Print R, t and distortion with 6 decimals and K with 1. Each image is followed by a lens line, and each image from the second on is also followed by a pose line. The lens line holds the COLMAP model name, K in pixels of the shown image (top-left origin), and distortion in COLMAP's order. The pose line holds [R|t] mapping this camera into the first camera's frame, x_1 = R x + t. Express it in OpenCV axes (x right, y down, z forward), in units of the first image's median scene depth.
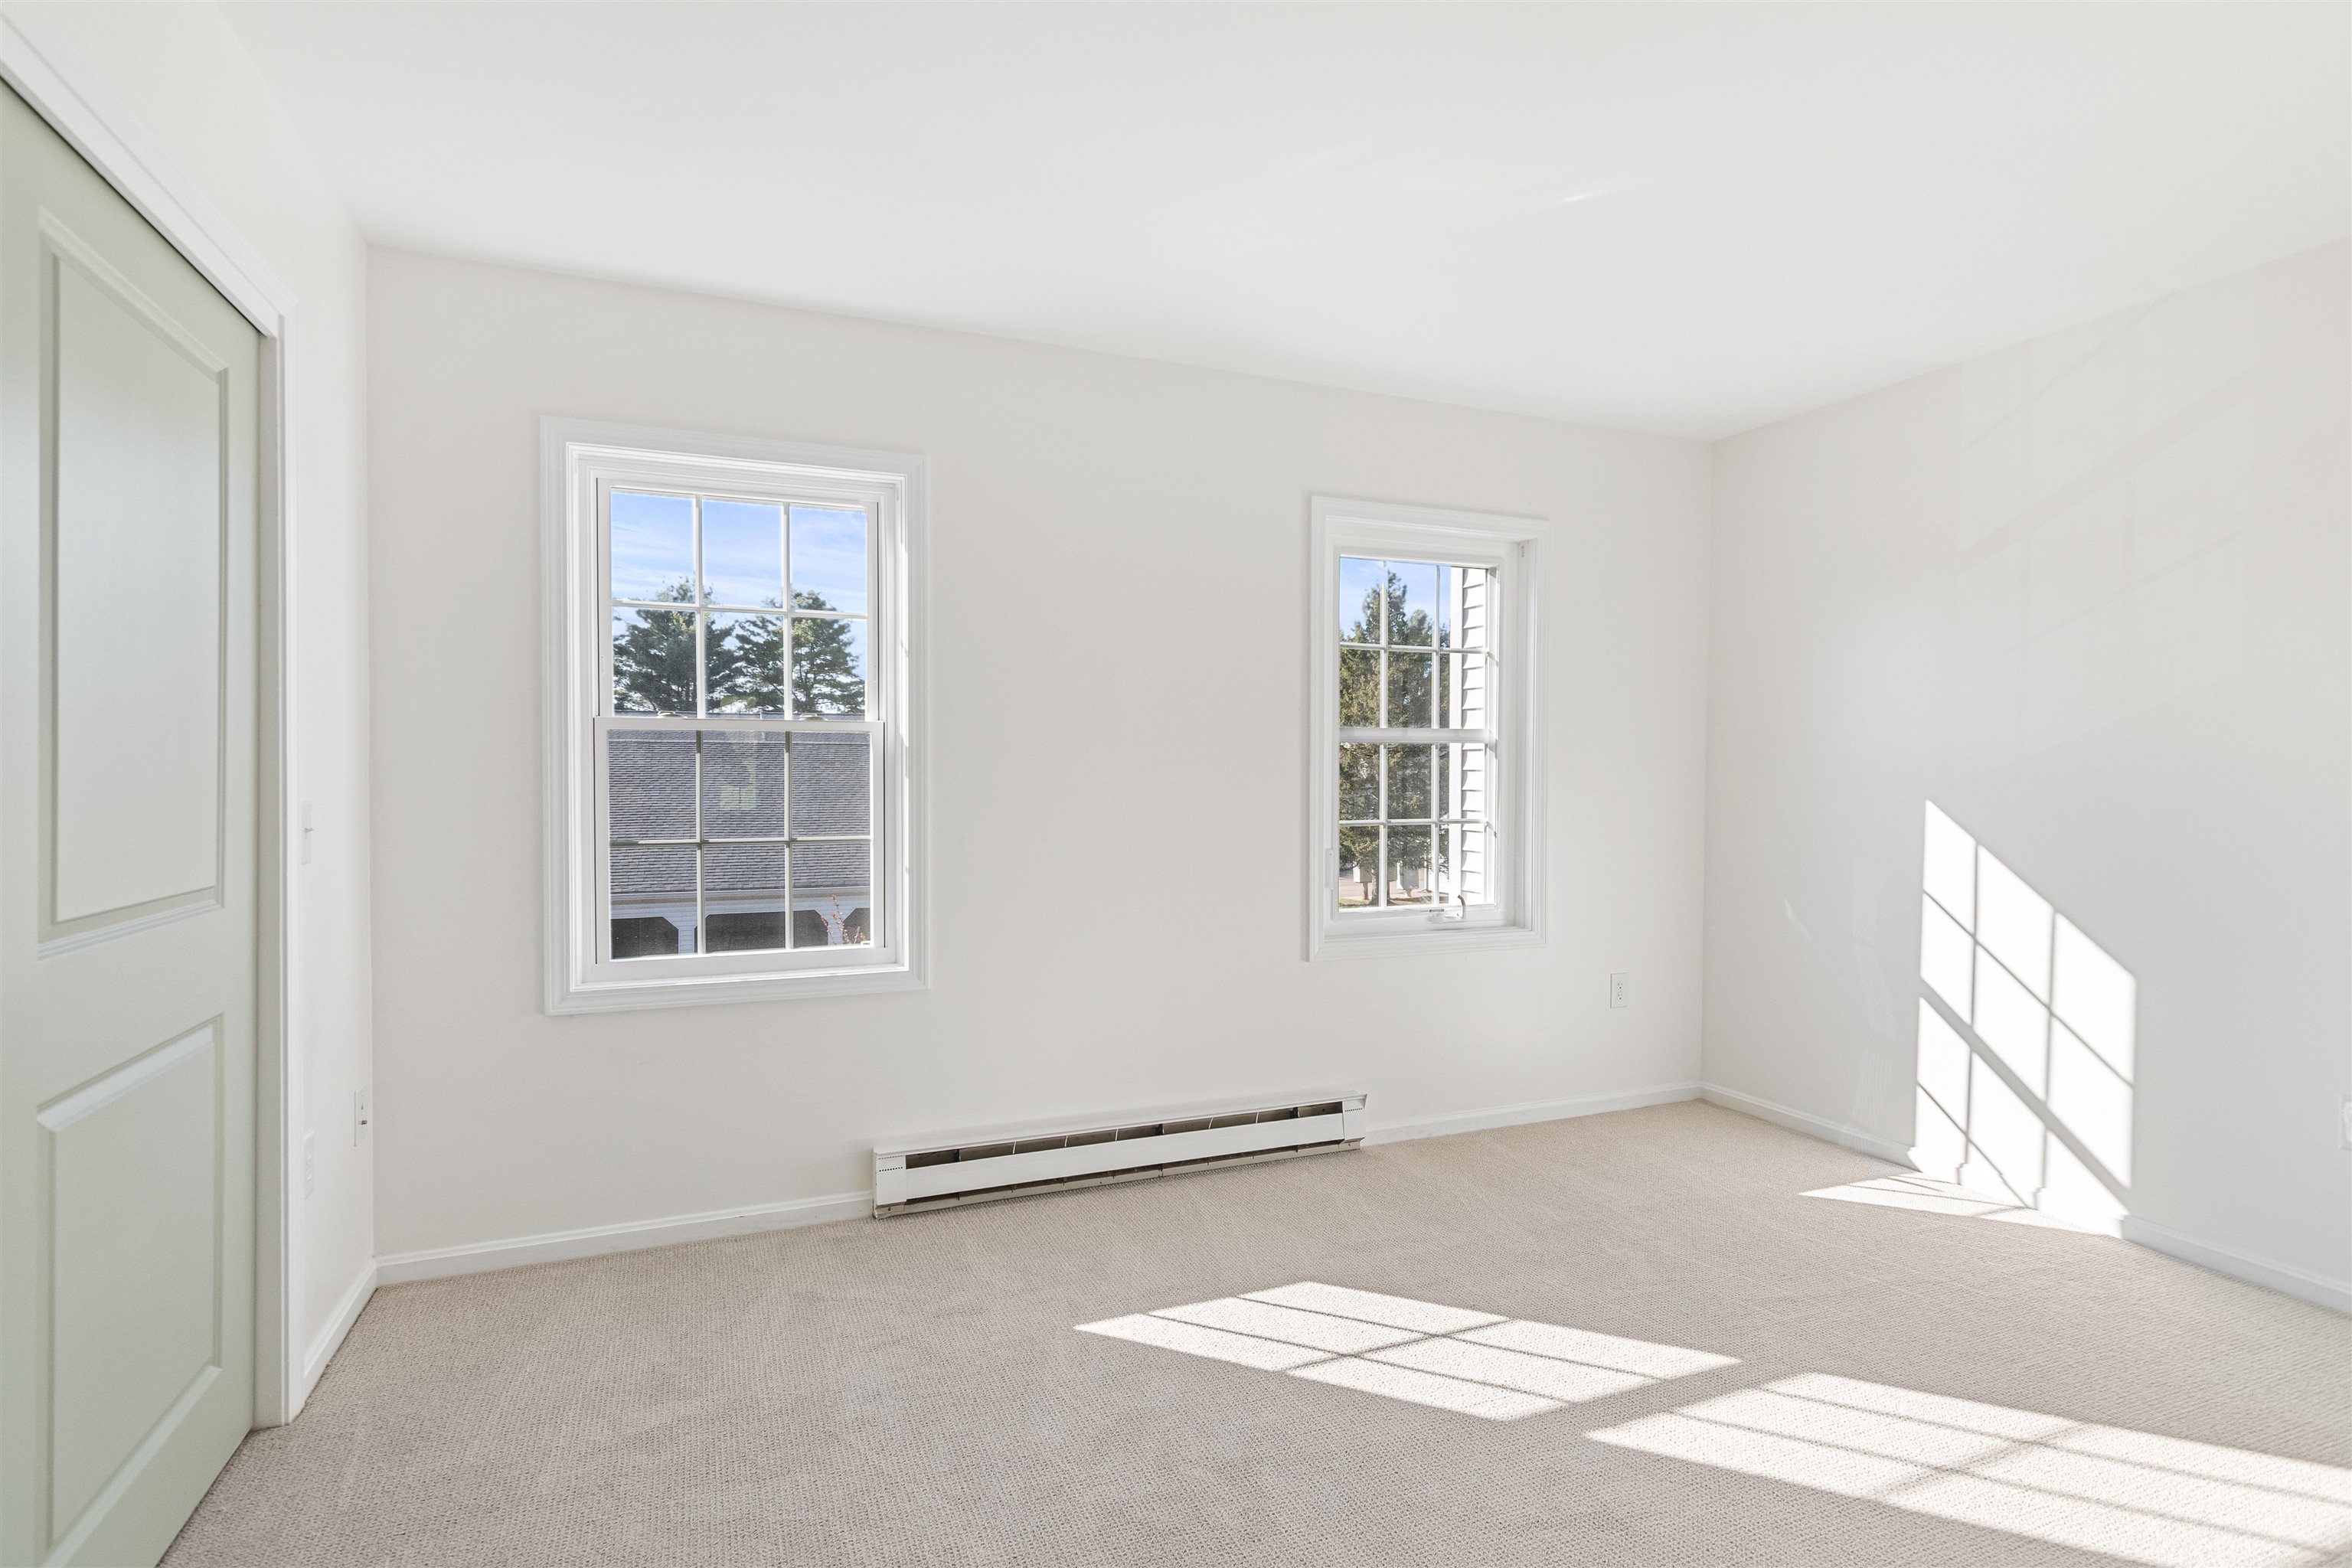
lens RADIAL K [[1169.1, 0, 1176.0], [0, 1169.1, 784.0], [0, 0, 1]] dist [0.000922, 0.000214]
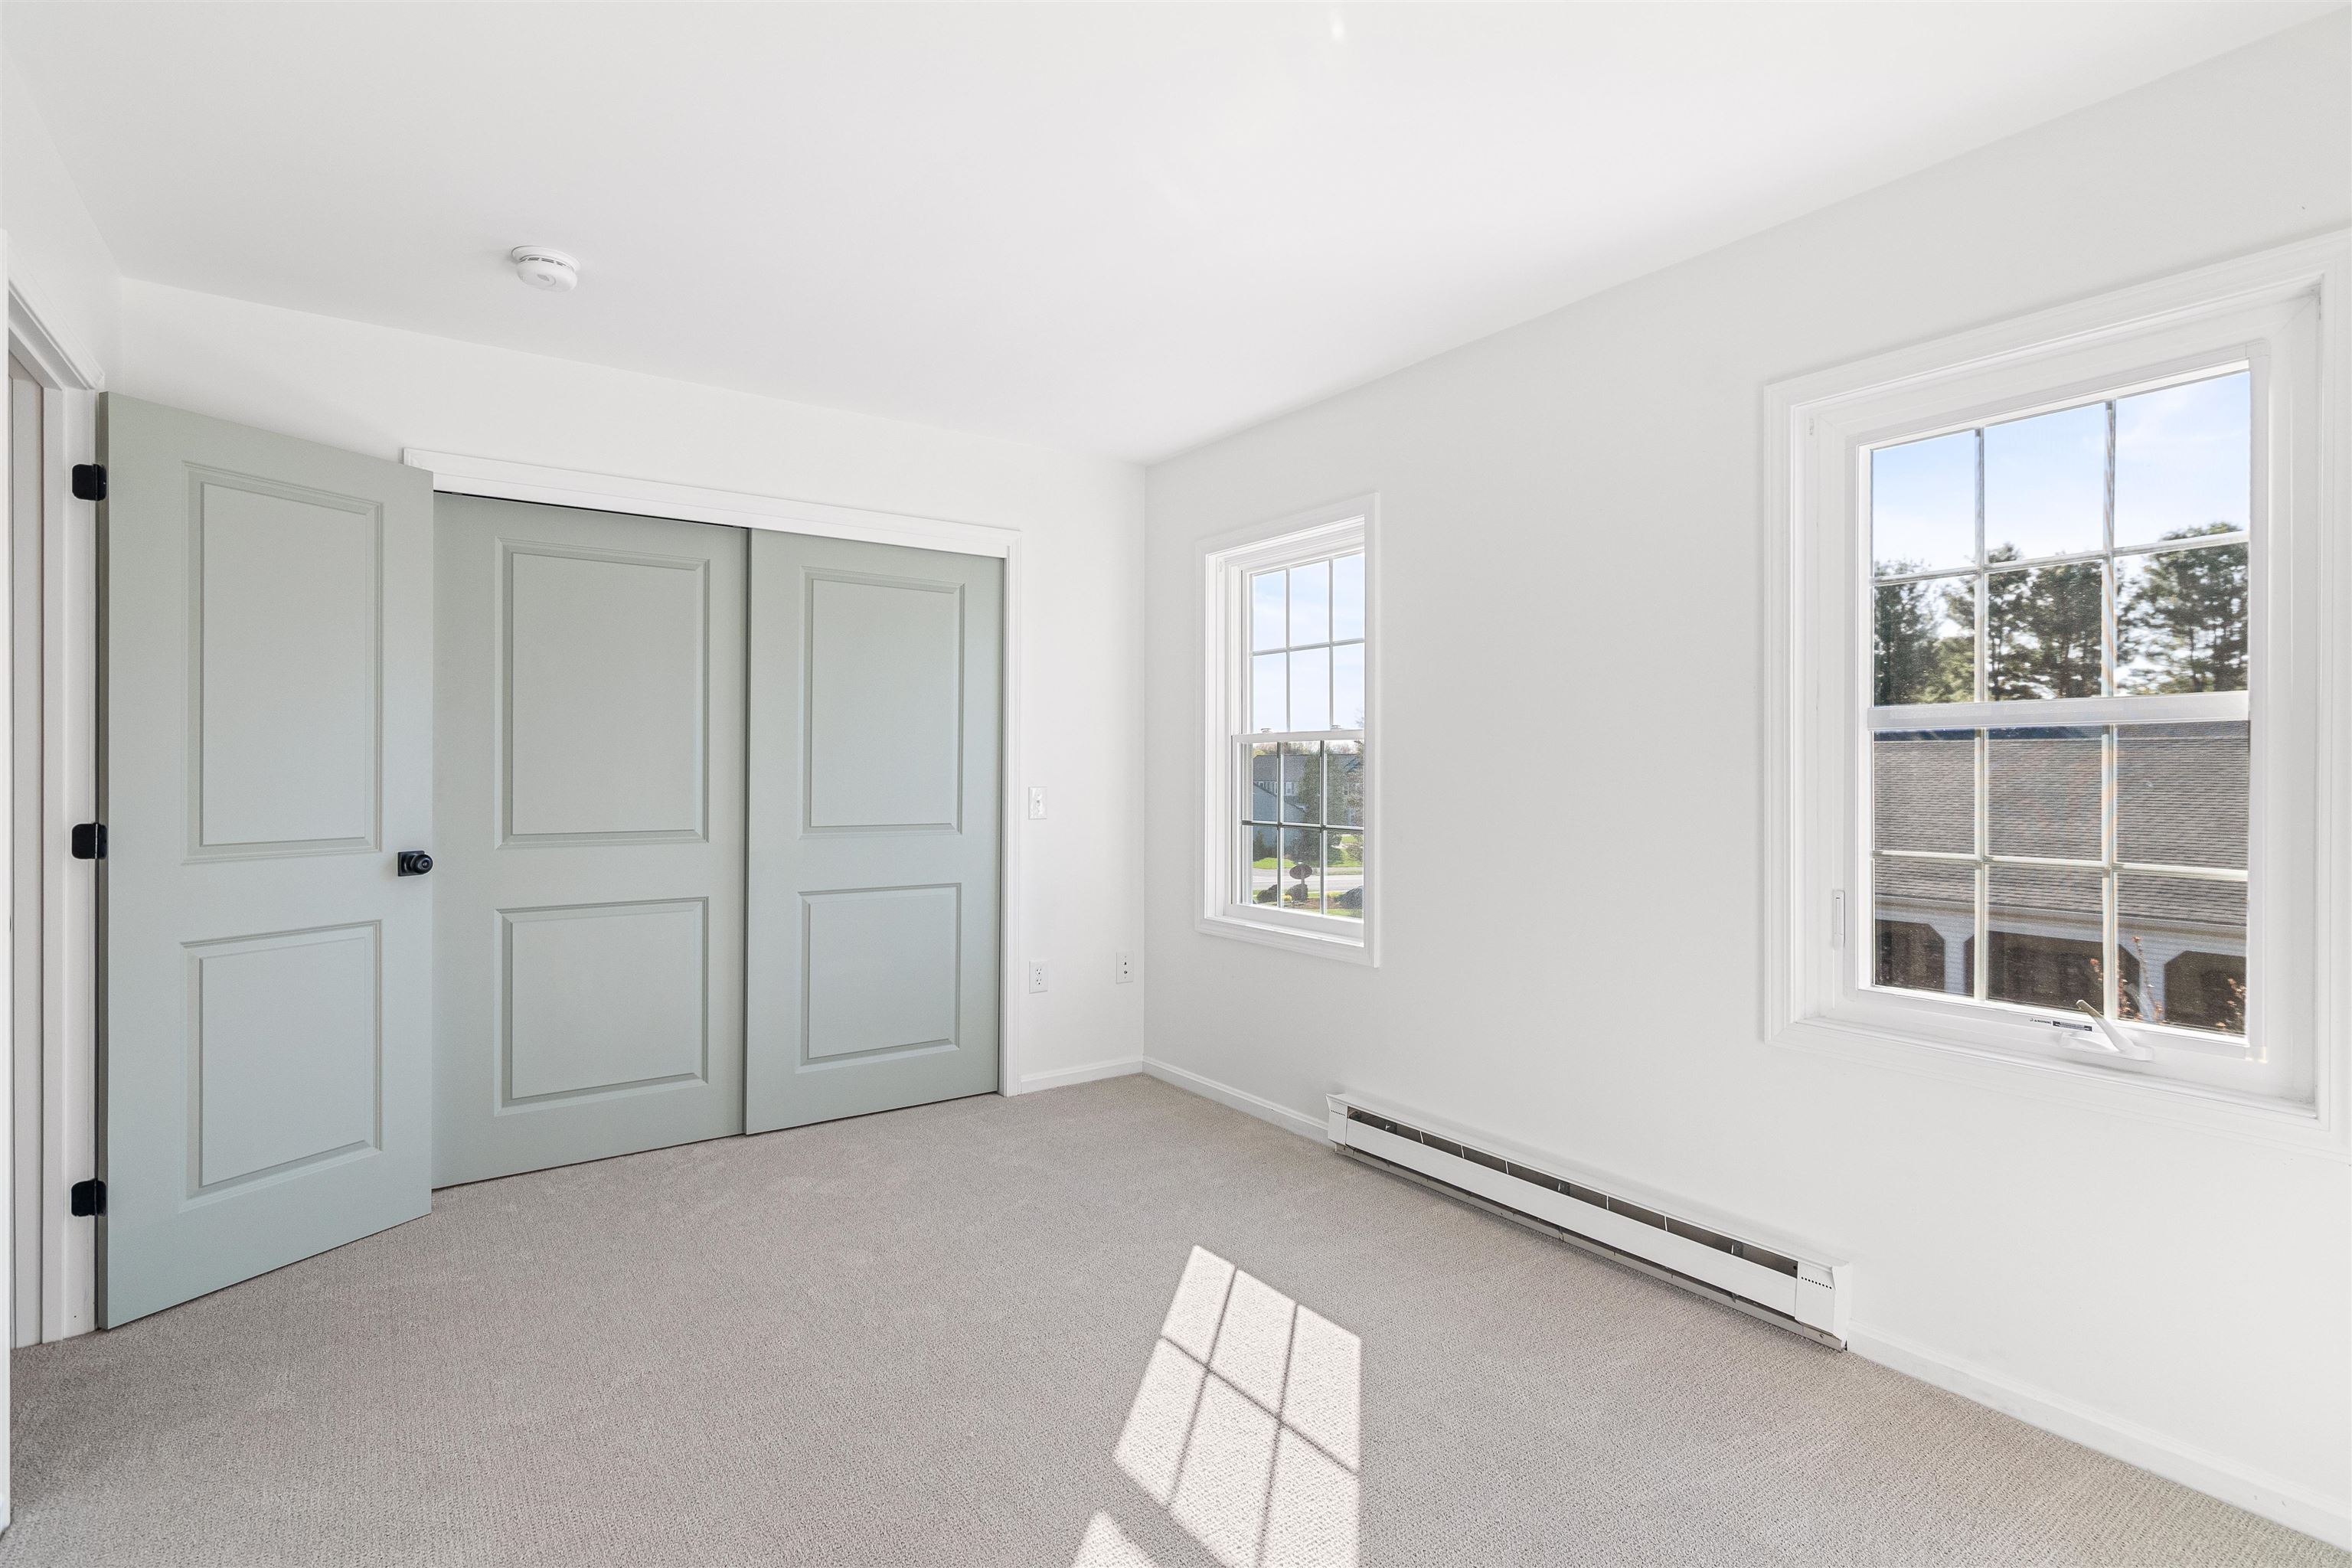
lens RADIAL K [[1140.7, 0, 1166.7], [0, 1140.7, 753.5], [0, 0, 1]] dist [0.002283, 0.000811]
pose [[0.208021, -0.018355, -0.977952, 0.732680], [-0.016367, 0.999619, -0.022244, -0.001468], [0.977987, 0.020634, 0.207642, 0.512350]]
